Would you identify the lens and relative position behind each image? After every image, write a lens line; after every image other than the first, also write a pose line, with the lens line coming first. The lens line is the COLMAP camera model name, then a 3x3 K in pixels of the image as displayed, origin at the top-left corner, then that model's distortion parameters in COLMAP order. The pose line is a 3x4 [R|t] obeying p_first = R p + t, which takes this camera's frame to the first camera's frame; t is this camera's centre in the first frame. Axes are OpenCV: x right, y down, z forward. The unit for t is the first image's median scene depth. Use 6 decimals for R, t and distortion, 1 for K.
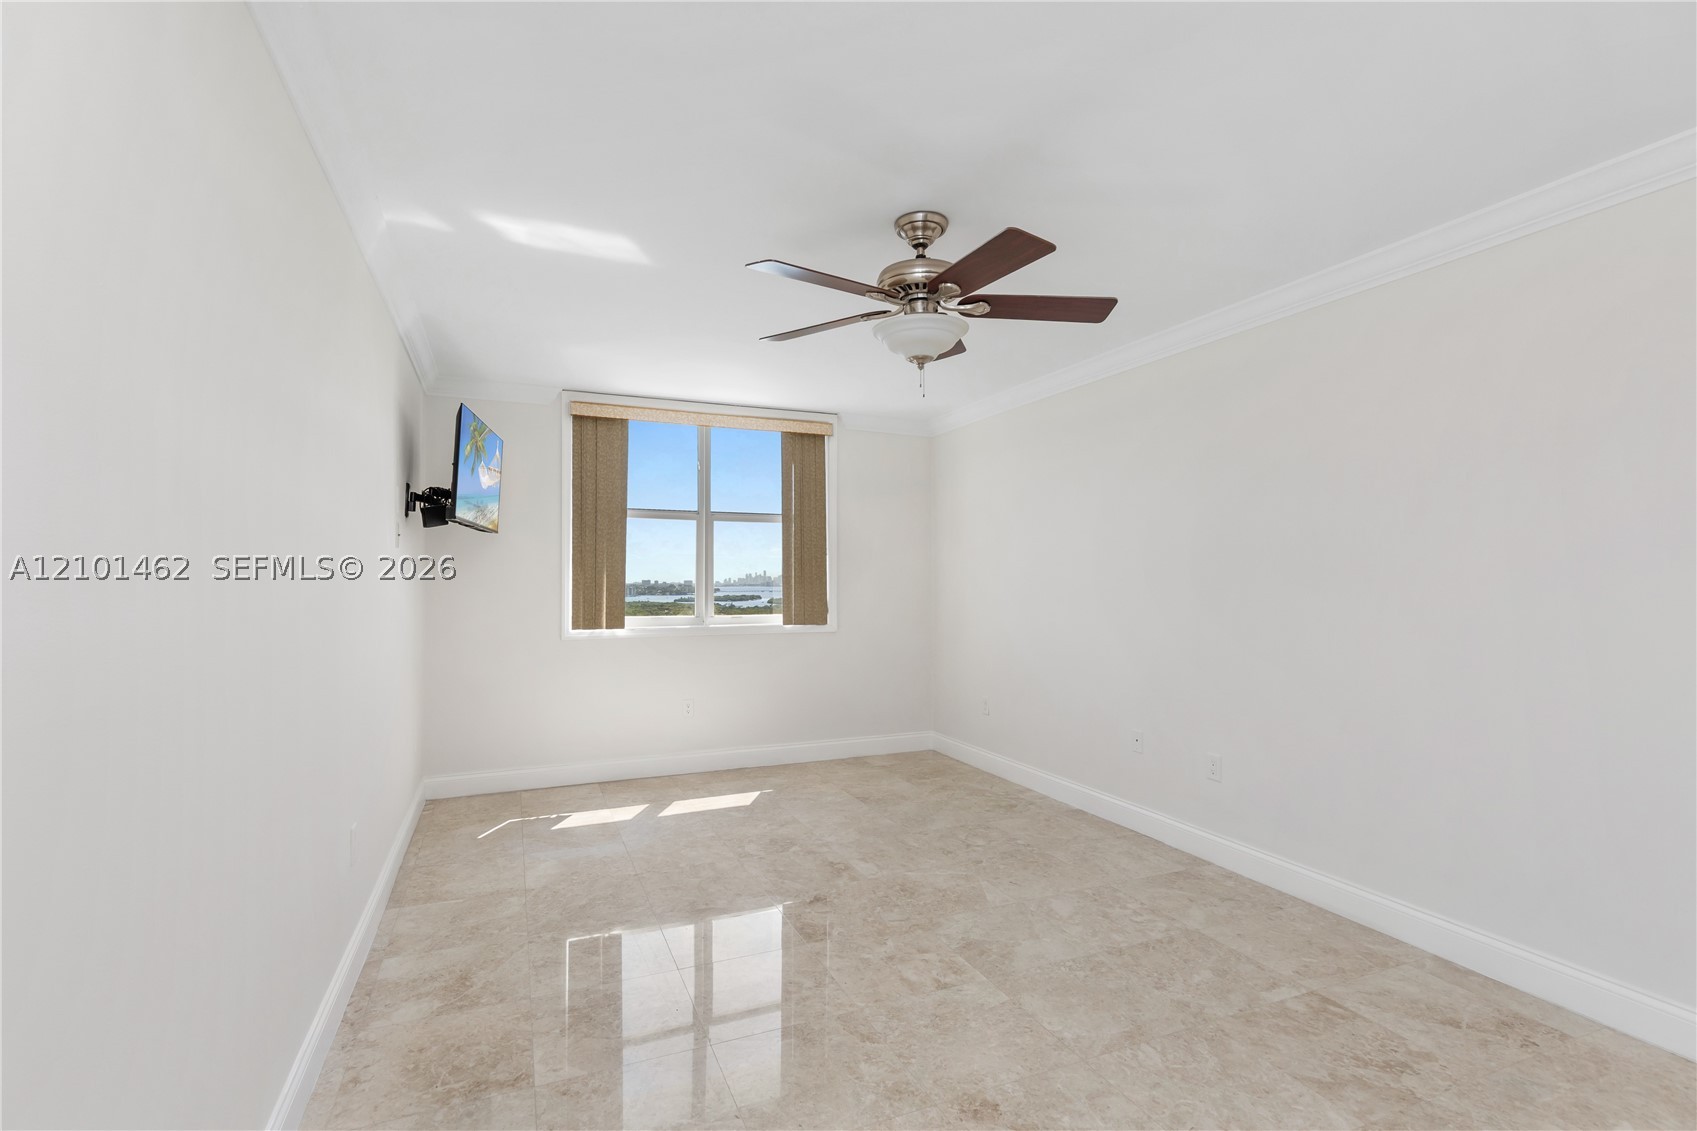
lens RADIAL K [[777.5, 0, 848.1], [0, 777.5, 558.2], [0, 0, 1]] dist [0.005889, -0.001003]
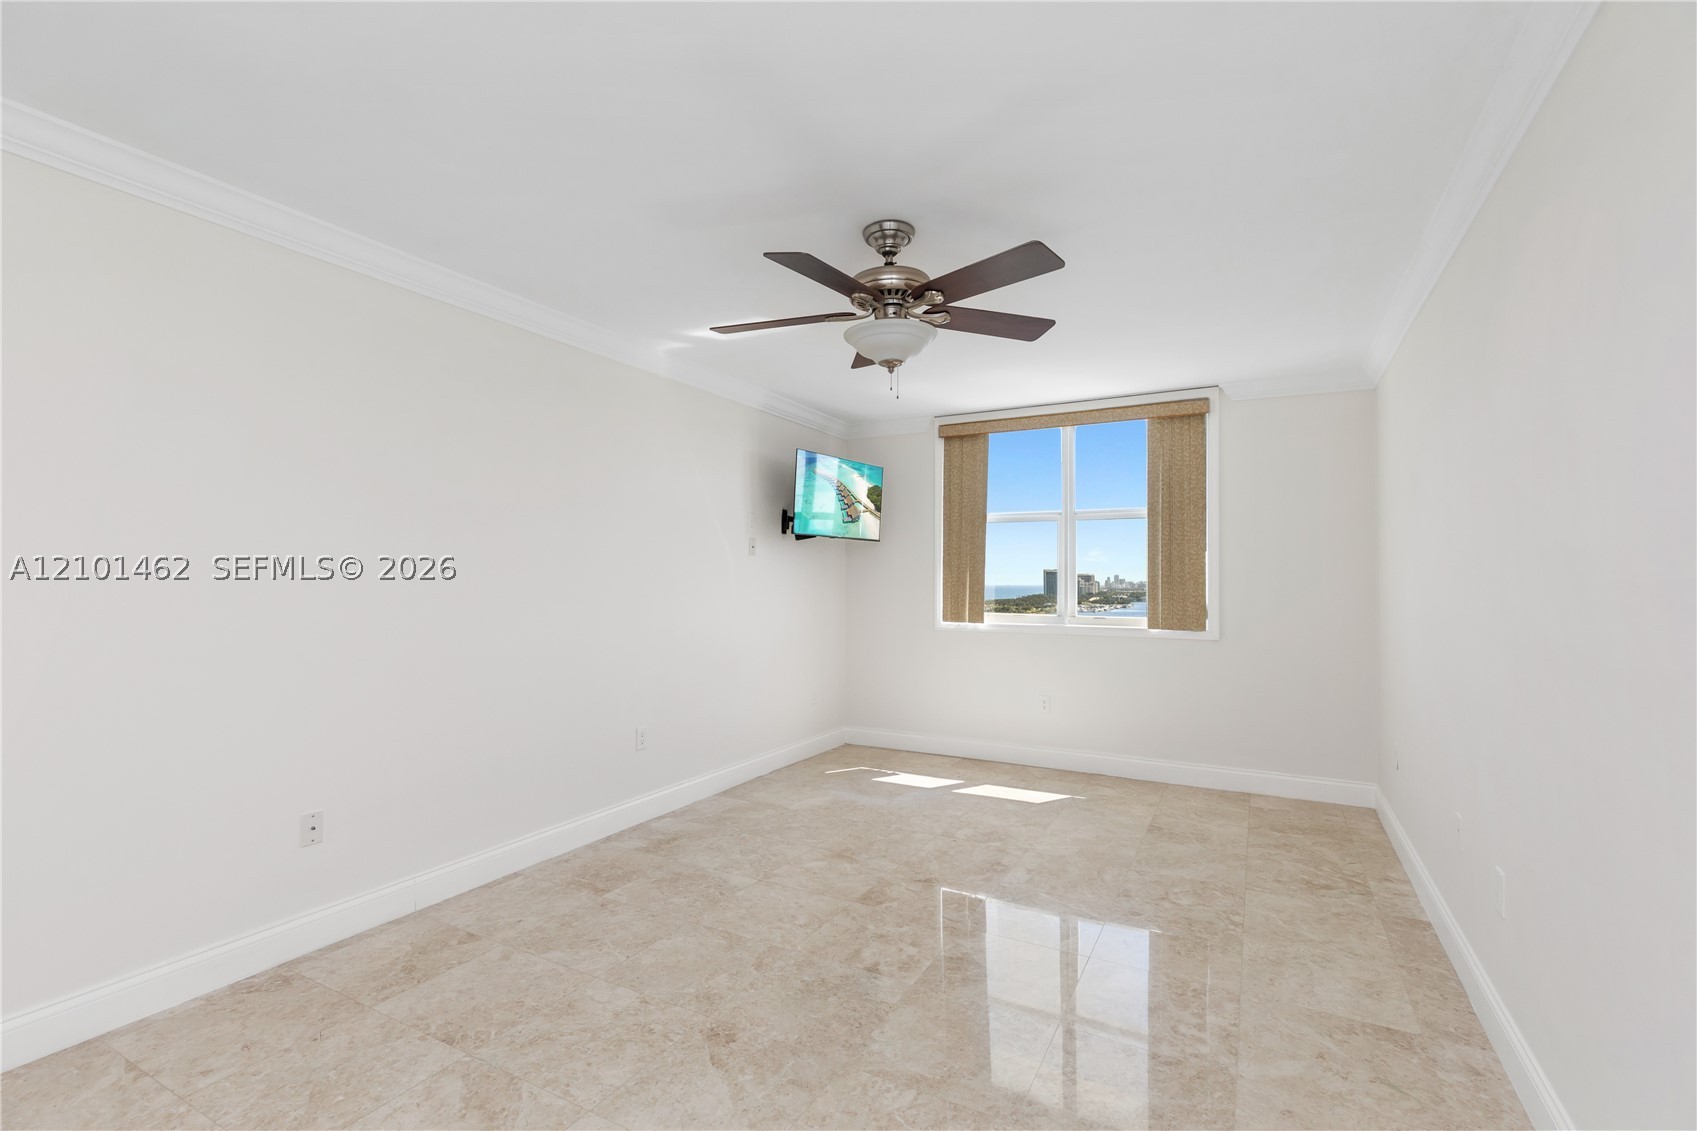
lens RADIAL K [[777.5, 0, 849.0], [0, 777.5, 558.6], [0, 0, 1]] dist [0.005889, -0.001003]
pose [[0.613197, -0.018794, -0.789707, 0.477264], [0.017974, 0.999790, -0.009836, 0.006759], [0.789726, -0.008163, 0.613406, 0.177407]]
